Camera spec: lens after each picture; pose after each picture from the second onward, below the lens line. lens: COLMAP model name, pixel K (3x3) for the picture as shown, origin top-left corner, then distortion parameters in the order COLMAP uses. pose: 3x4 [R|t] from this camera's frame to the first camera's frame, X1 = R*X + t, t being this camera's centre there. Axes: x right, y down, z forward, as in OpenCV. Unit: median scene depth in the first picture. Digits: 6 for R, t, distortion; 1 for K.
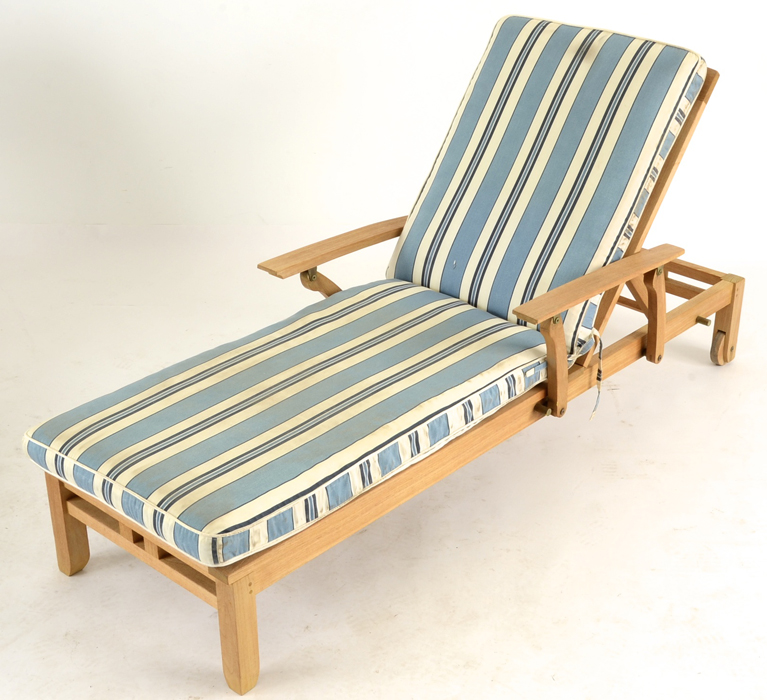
lens RADIAL K [[1339.9, 0, 417.5], [0, 1339.9, 368.9], [0, 0, 1]] dist [0.031194, 0.000000]
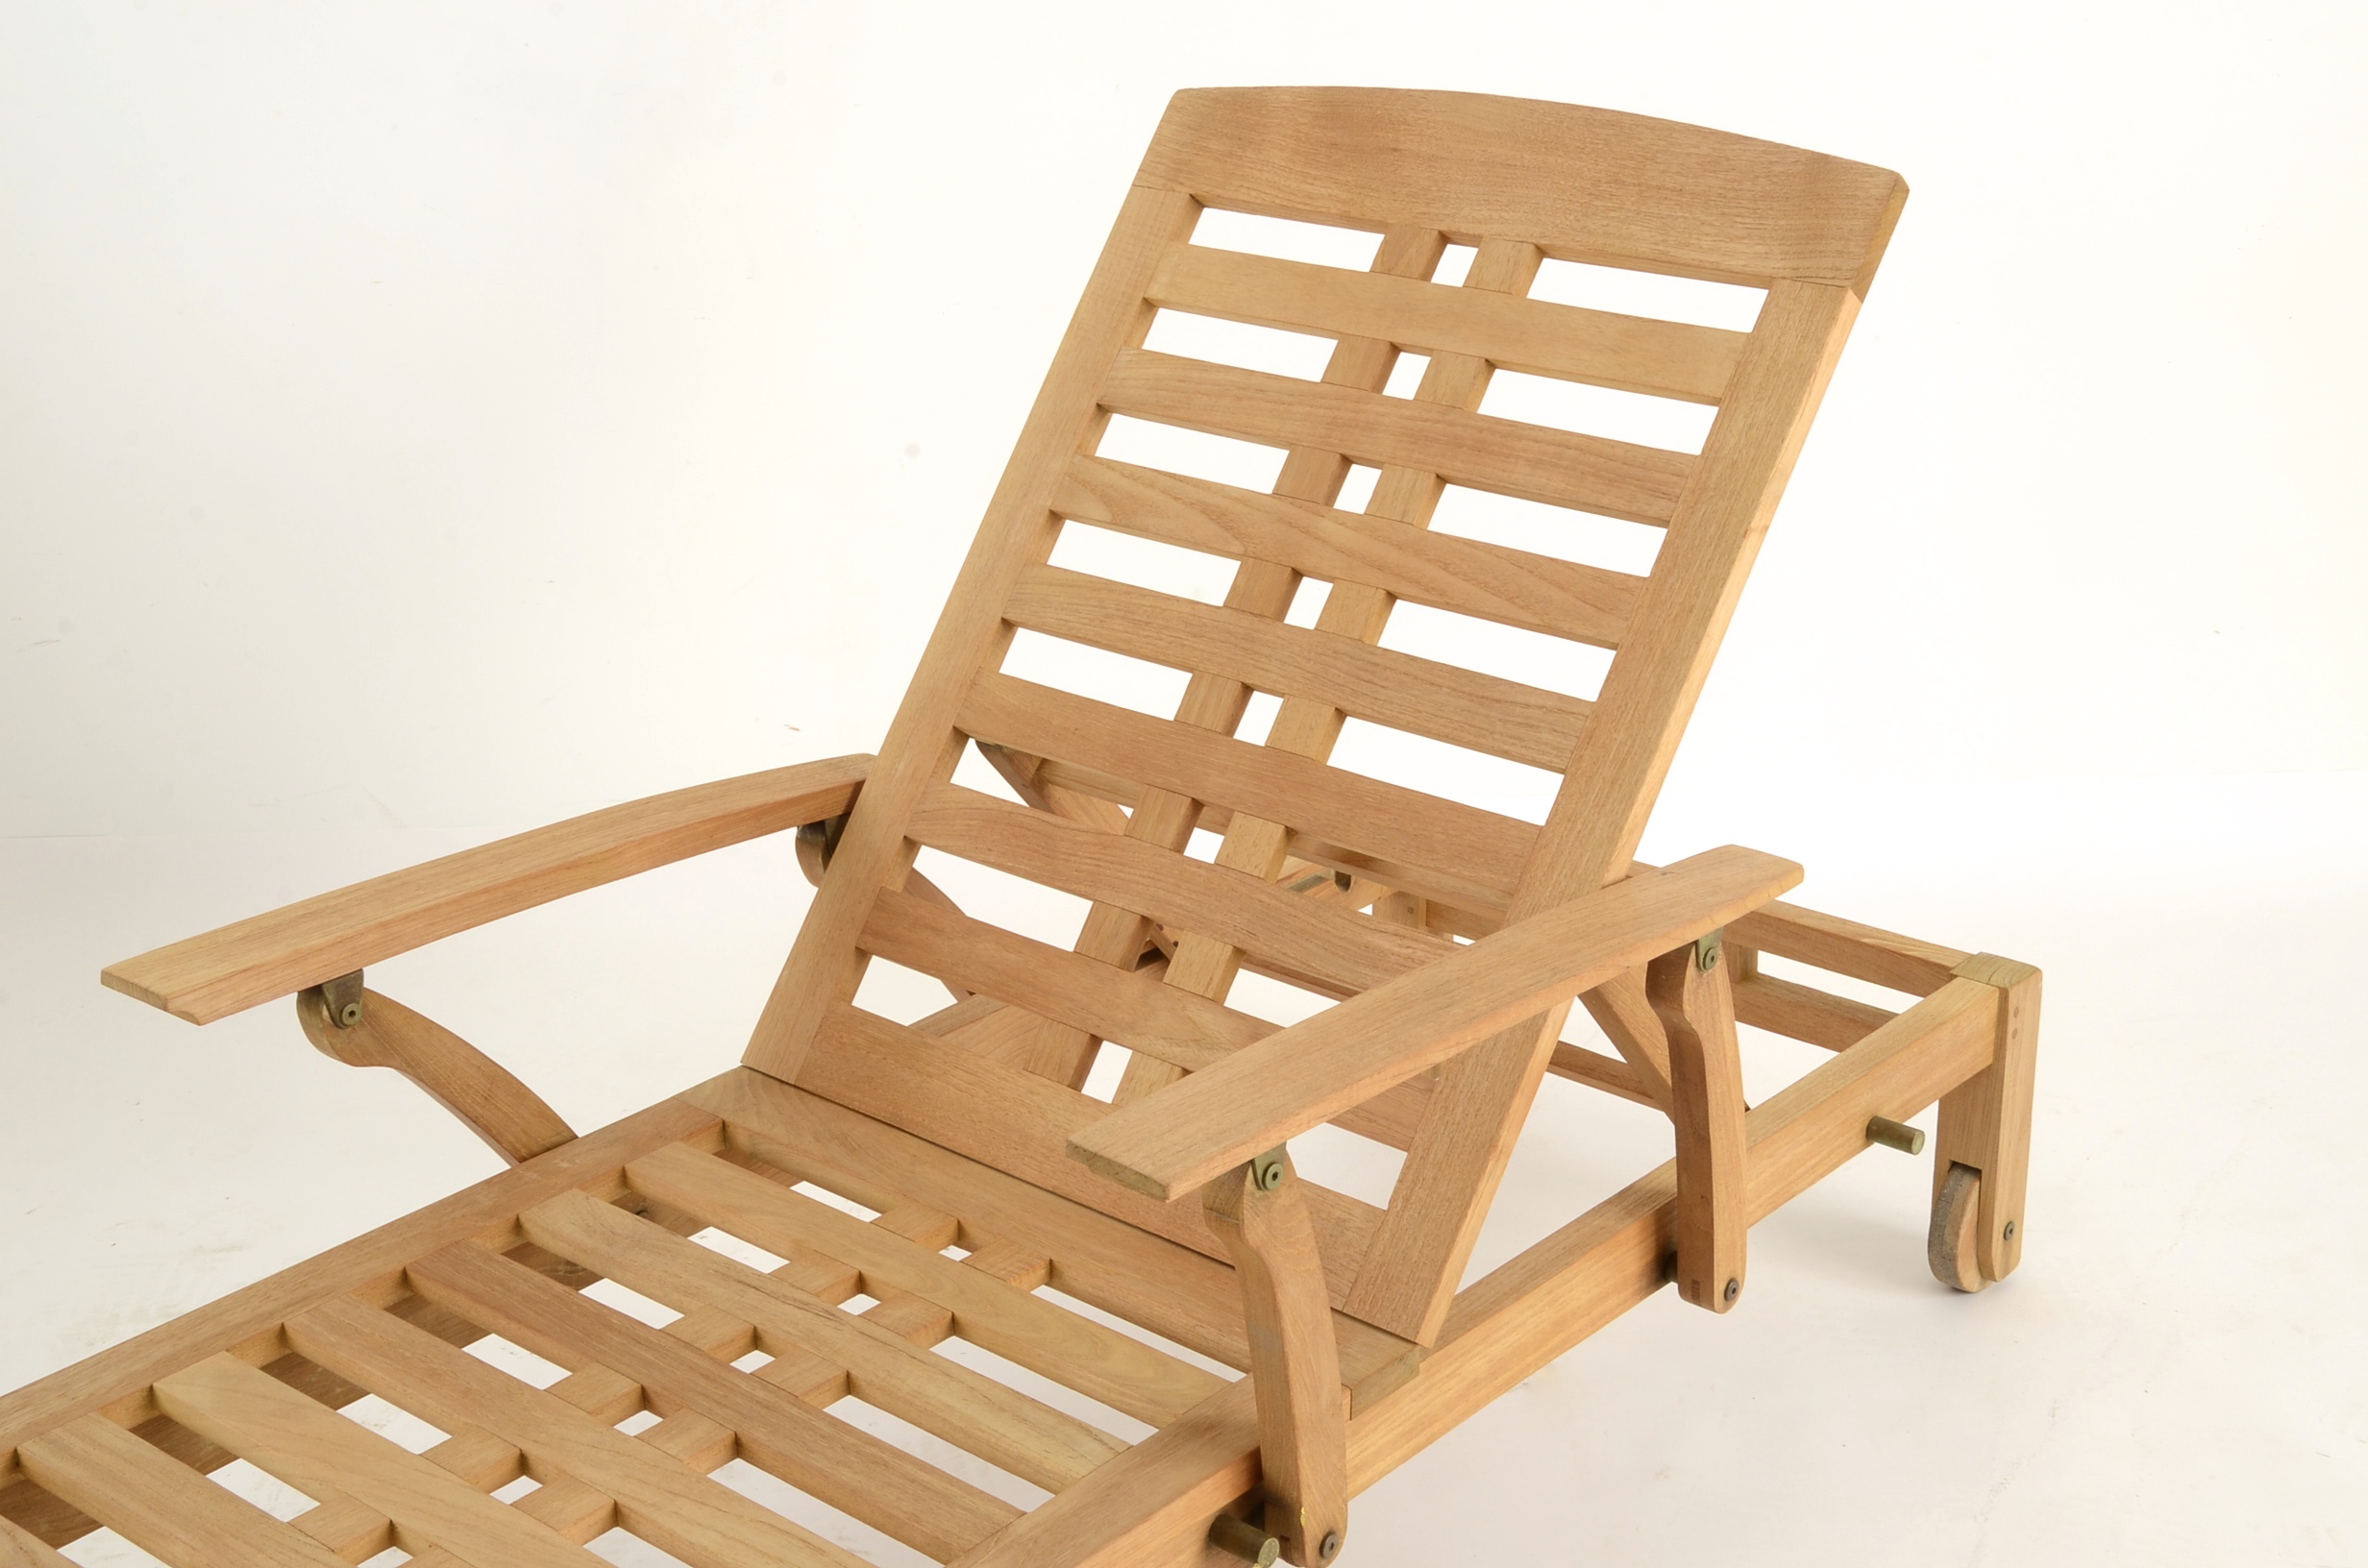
lens RADIAL K [[3298.5, 0, 1186.8], [0, 3298.5, 800.3], [0, 0, 1]] dist [0.135255, 0.000000]
pose [[0.999658, -0.026138, 0.000771, 0.084561], [0.026044, 0.992524, -0.119243, -0.030231], [0.002351, 0.119222, 0.992865, 0.386017]]
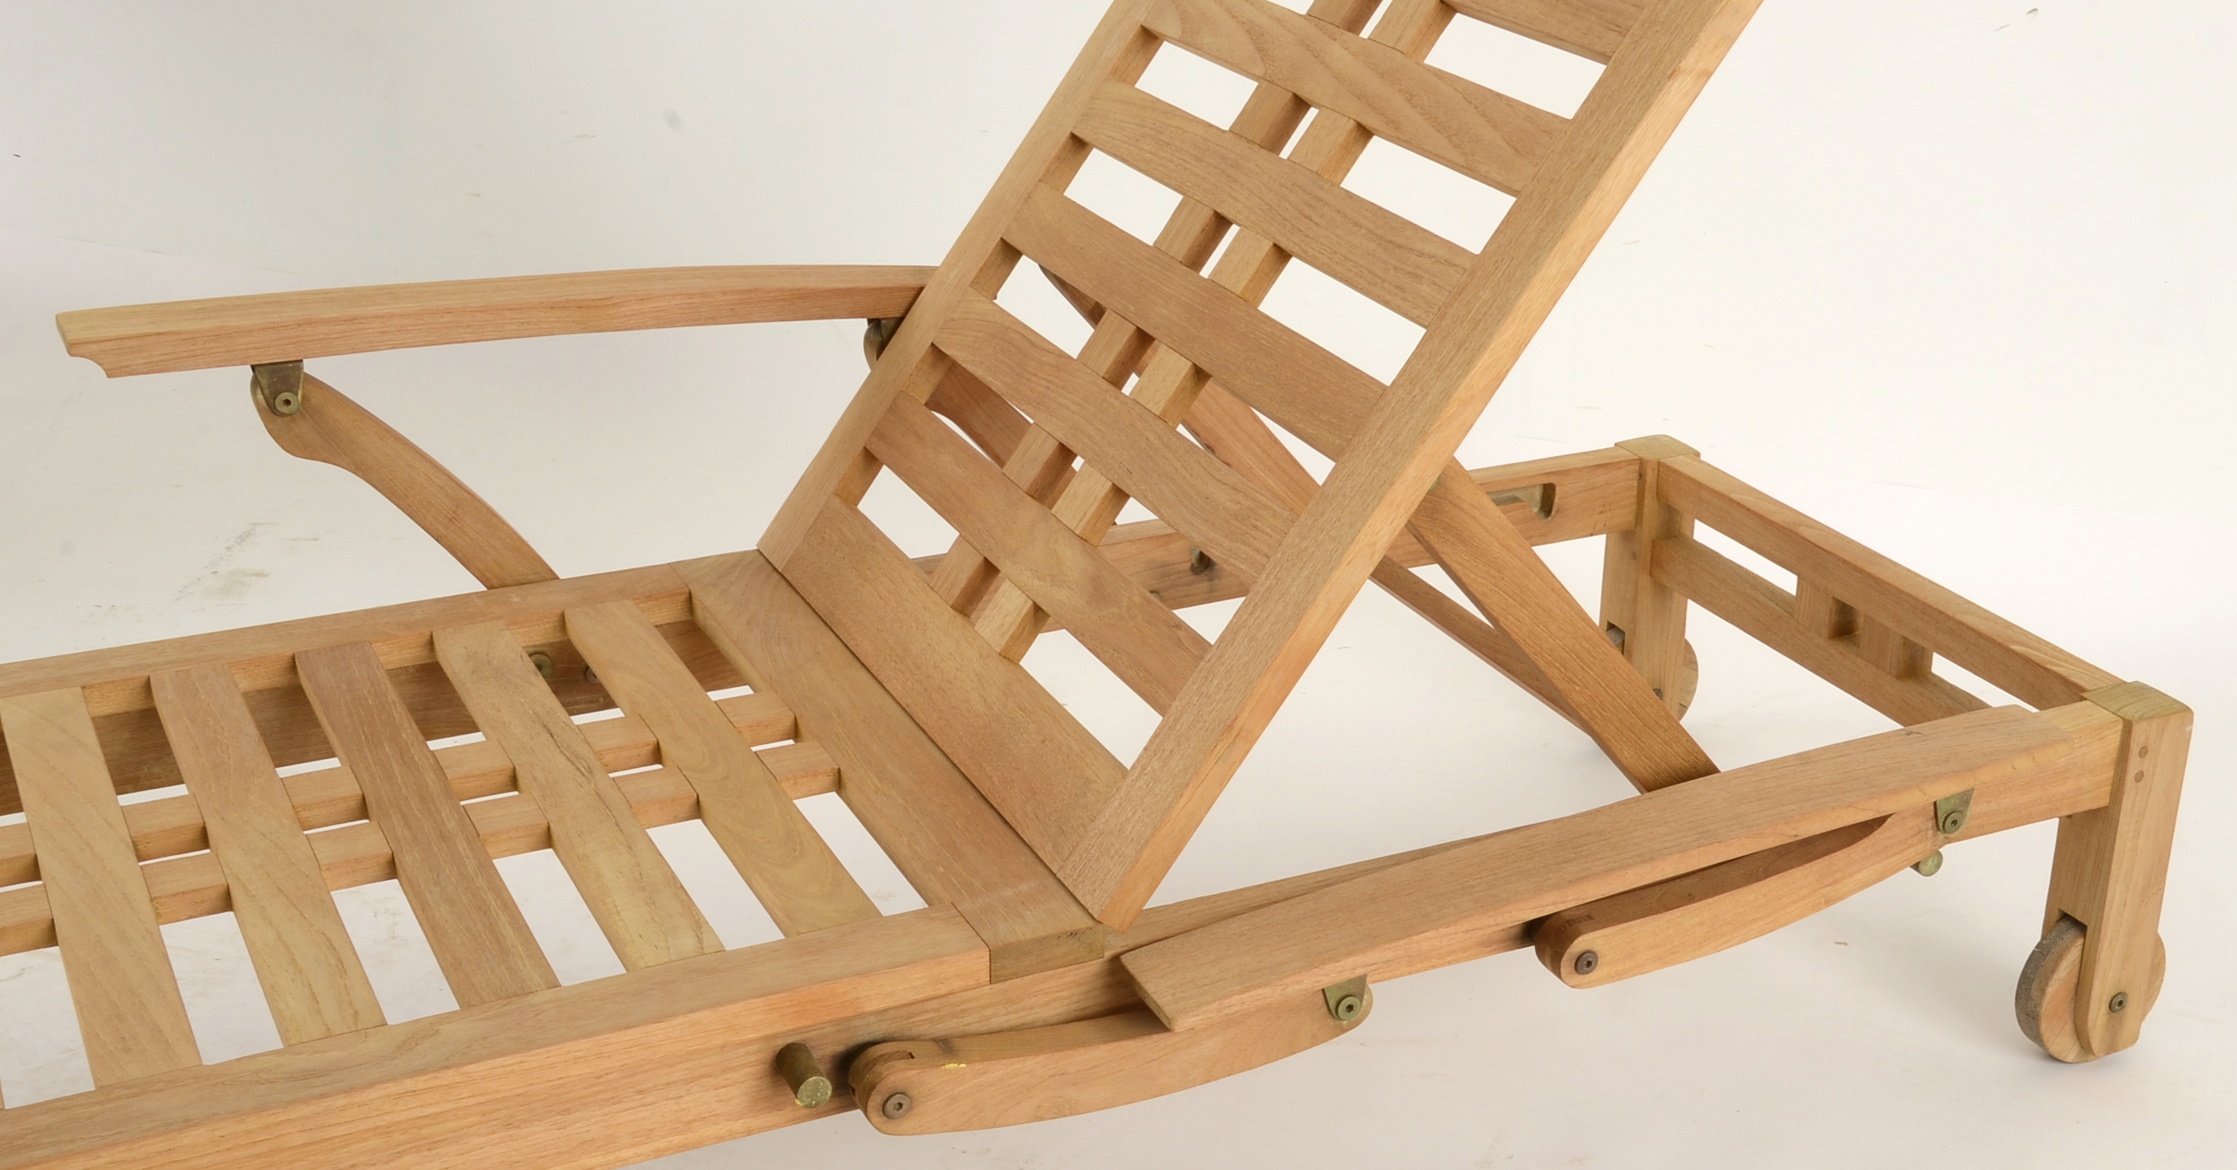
lens RADIAL K [[2830.1, 0, 1225.3], [0, 2830.1, 715.8], [0, 0, 1]] dist [0.043054, 0.000000]
pose [[0.927086, 0.160064, -0.338955, 0.300367], [-0.180049, 0.983255, -0.028136, -0.026582], [0.328775, 0.087113, 0.940382, 0.568225]]
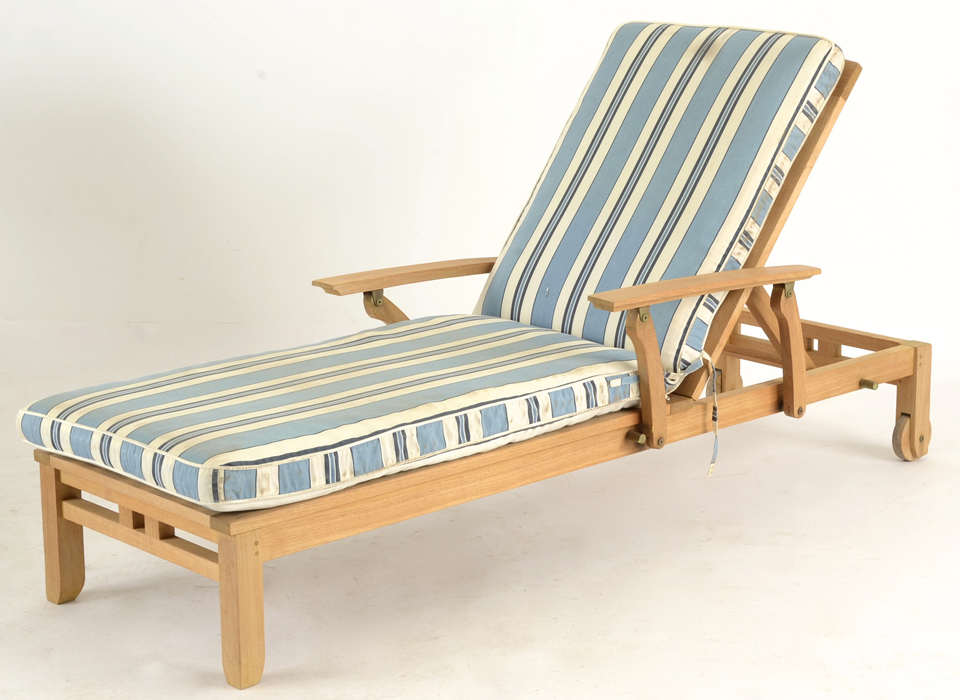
lens RADIAL K [[2176.6, 0, 504.1], [0, 2176.6, 343.2], [0, 0, 1]] dist [0.365676, 0.000000]
pose [[0.995235, 0.008423, -0.097136, 0.140469], [-0.031958, 0.969407, -0.243370, 0.301182], [0.092114, 0.245315, 0.965057, -0.326852]]
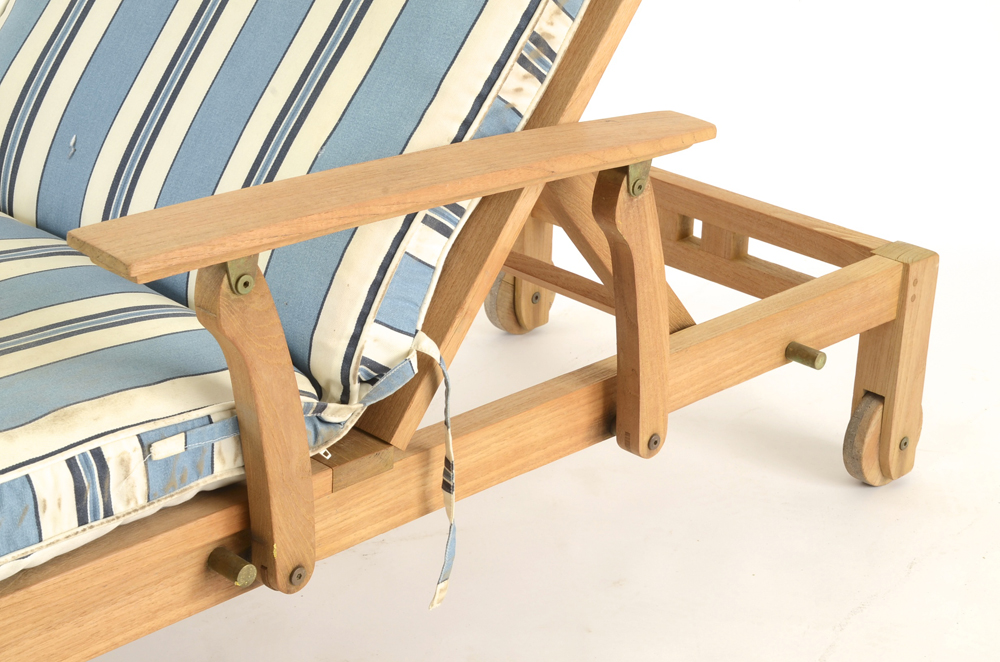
lens RADIAL K [[2139.6, 0, 501.8], [0, 2139.6, 330.3], [0, 0, 1]] dist [0.410486, 0.000000]
pose [[0.998009, 0.046796, -0.042284, 0.175259], [-0.050436, 0.994703, -0.089567, 0.016551], [0.037869, 0.091521, 0.995083, 0.463105]]
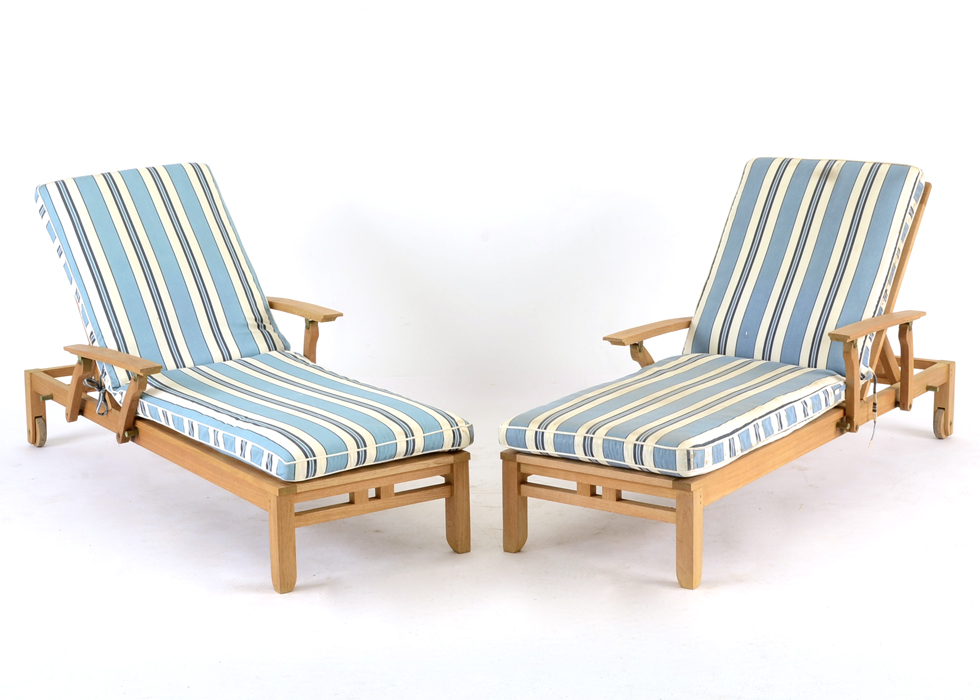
lens RADIAL K [[1966.7, 0, 492.8], [0, 1966.7, 373.1], [0, 0, 1]] dist [0.213048, 0.000000]
pose [[0.989053, -0.047096, 0.139842, -0.495885], [0.082487, 0.962260, -0.259330, 0.440583], [-0.122351, 0.268026, 0.955611, -0.781818]]
